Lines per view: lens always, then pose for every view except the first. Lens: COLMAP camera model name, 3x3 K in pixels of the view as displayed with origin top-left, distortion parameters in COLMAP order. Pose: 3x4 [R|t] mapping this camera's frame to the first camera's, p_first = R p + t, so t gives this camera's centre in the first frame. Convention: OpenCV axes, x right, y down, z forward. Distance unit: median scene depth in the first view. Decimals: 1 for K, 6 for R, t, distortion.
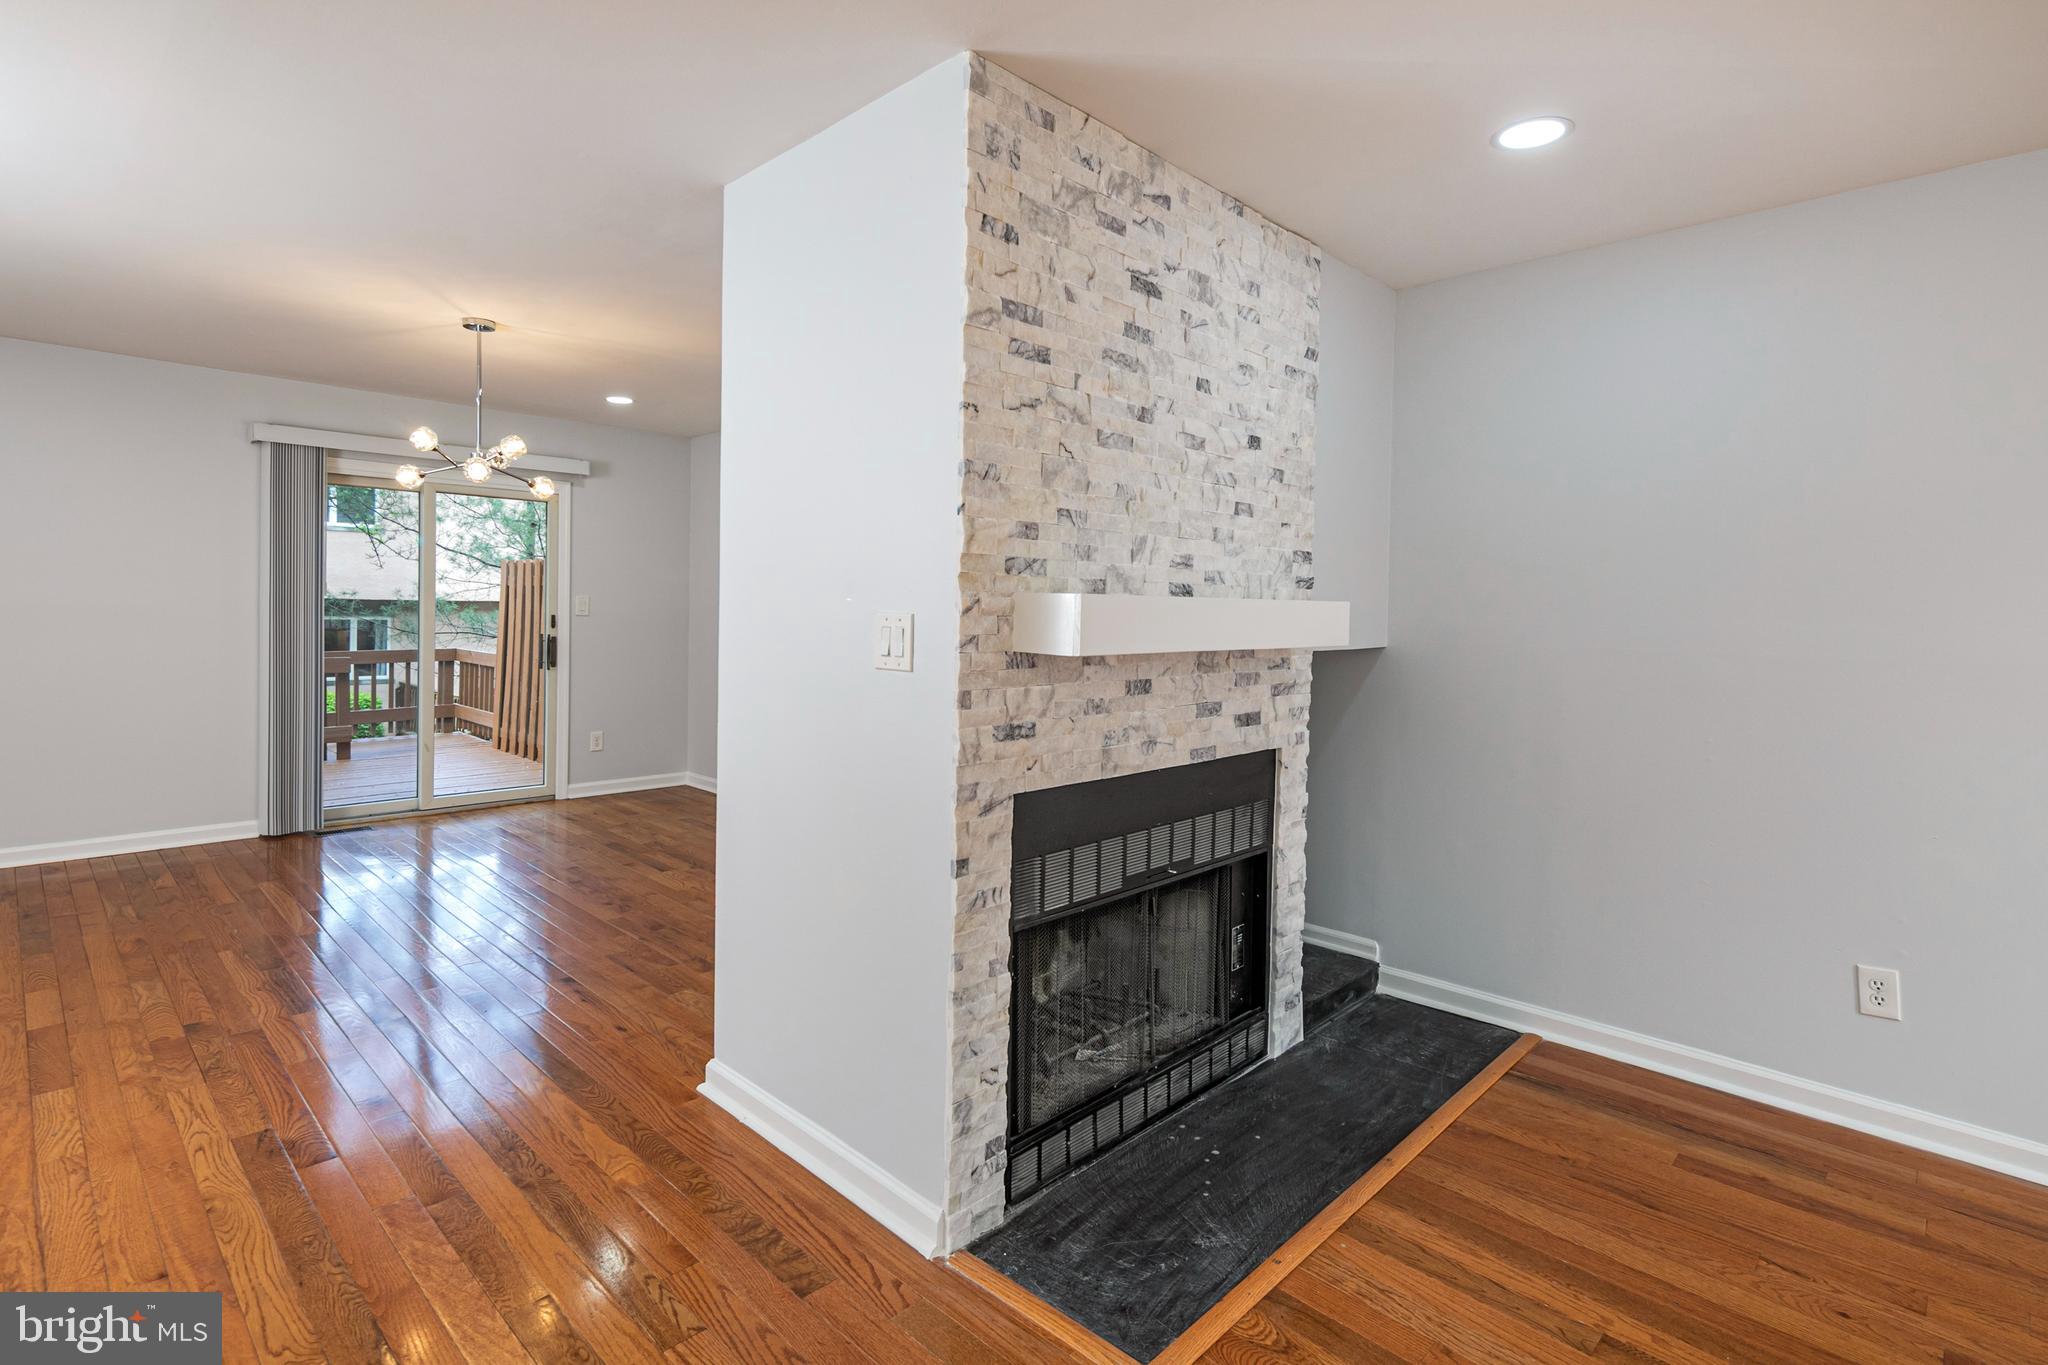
lens RADIAL K [[1001.6, 0, 1018.7], [0, 1001.6, 625.6], [0, 0, 1]] dist [0.019309, -0.007553]
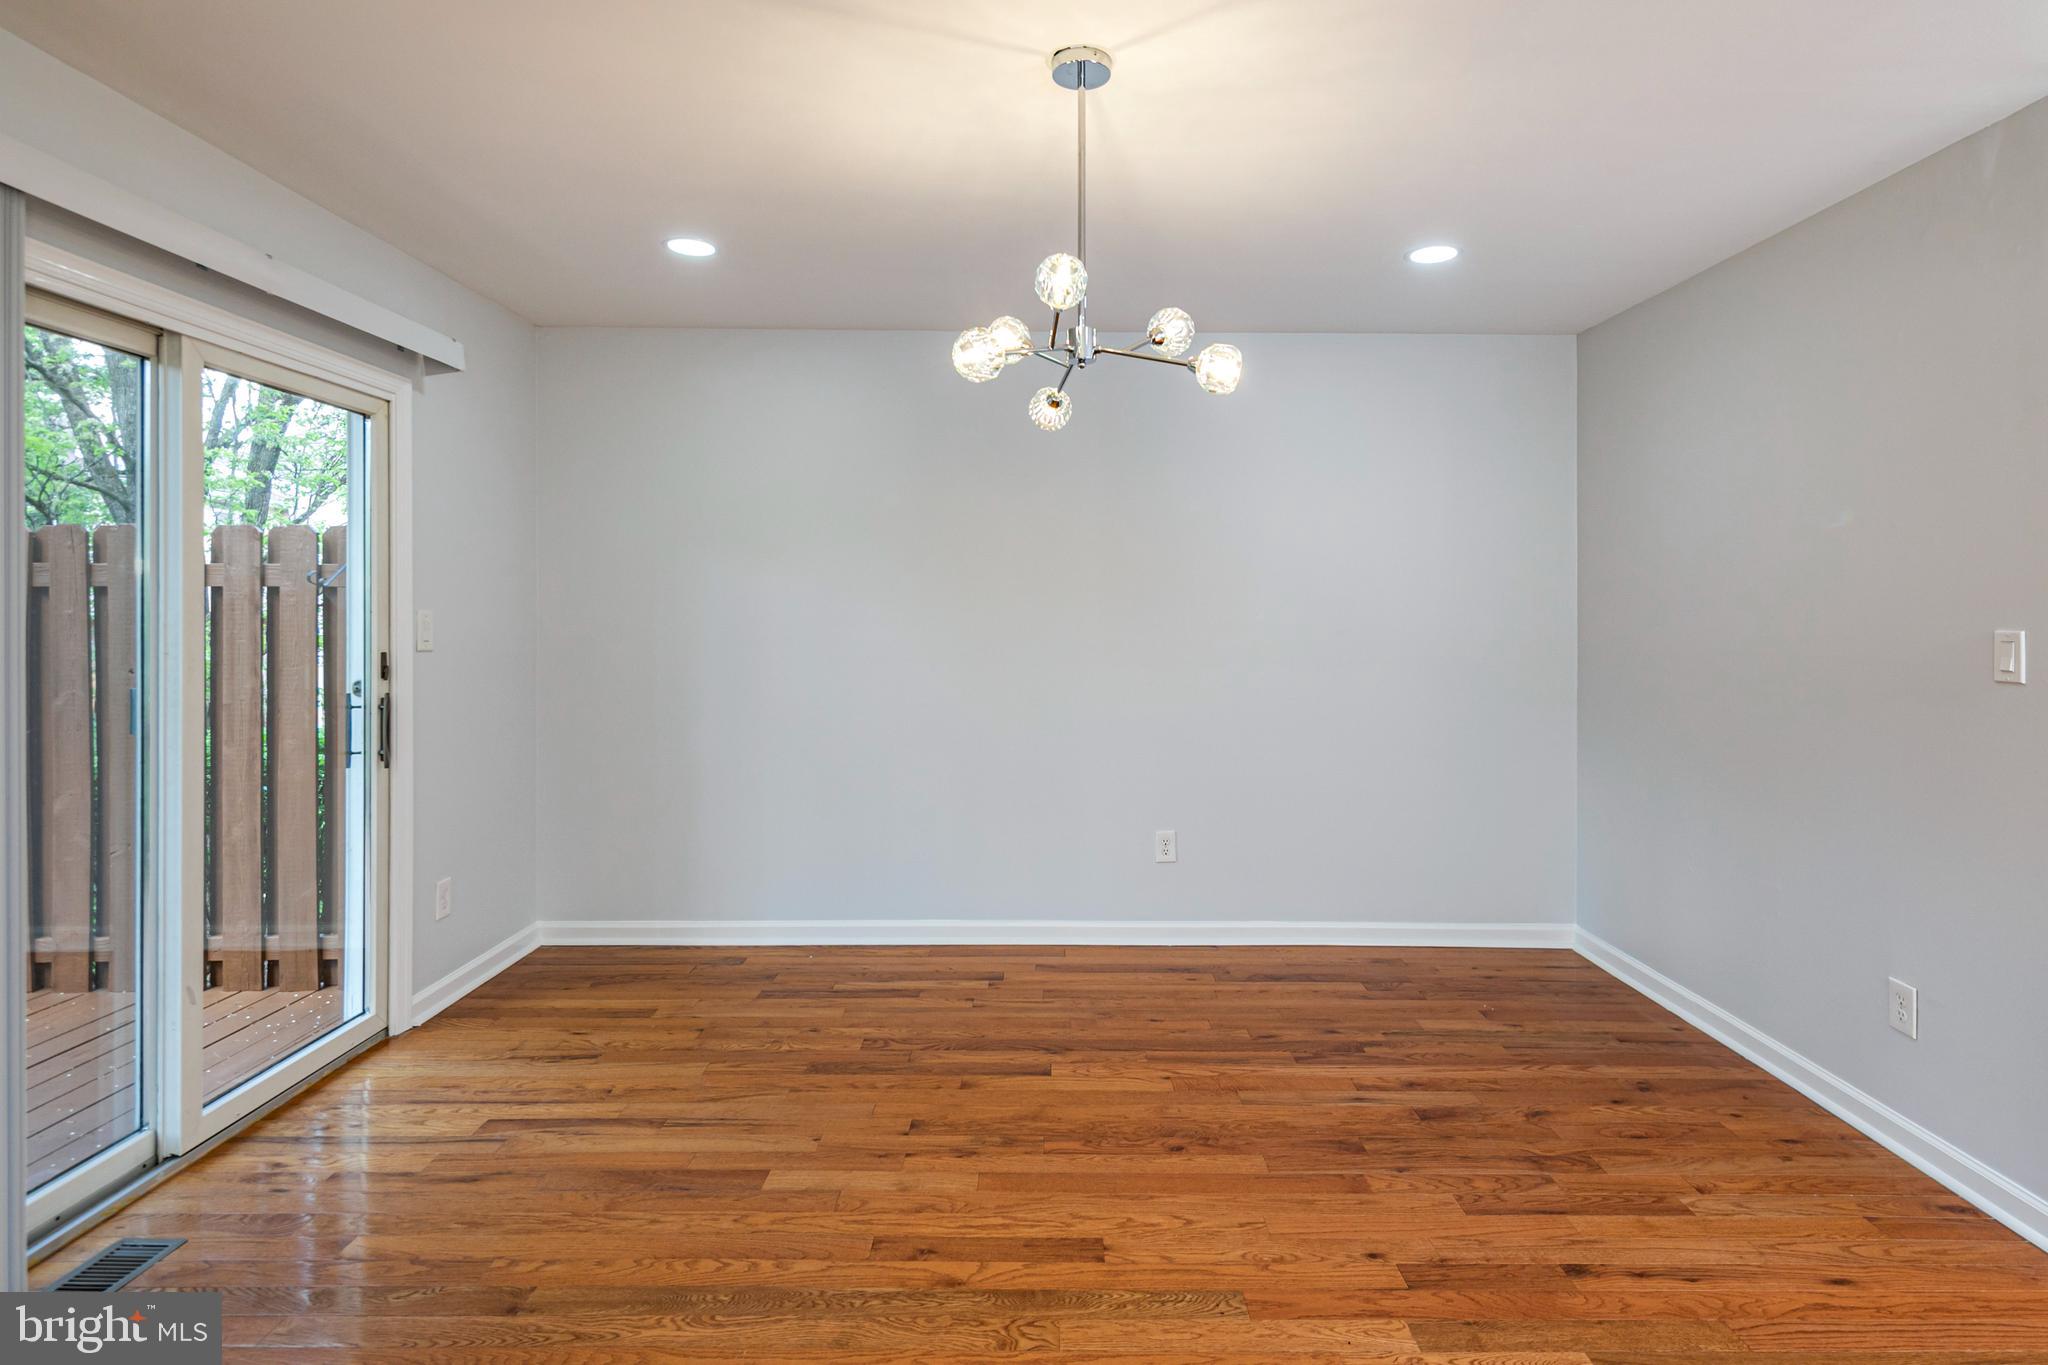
lens RADIAL K [[1001.6, 0, 1095.0], [0, 1001.6, 616.1], [0, 0, 1]] dist [0.019309, -0.007553]
pose [[0.696044, -0.011011, 0.717915, -1.332757], [0.020991, 0.999767, -0.005018, -0.041611], [-0.717693, 0.018562, 0.696113, 0.982240]]
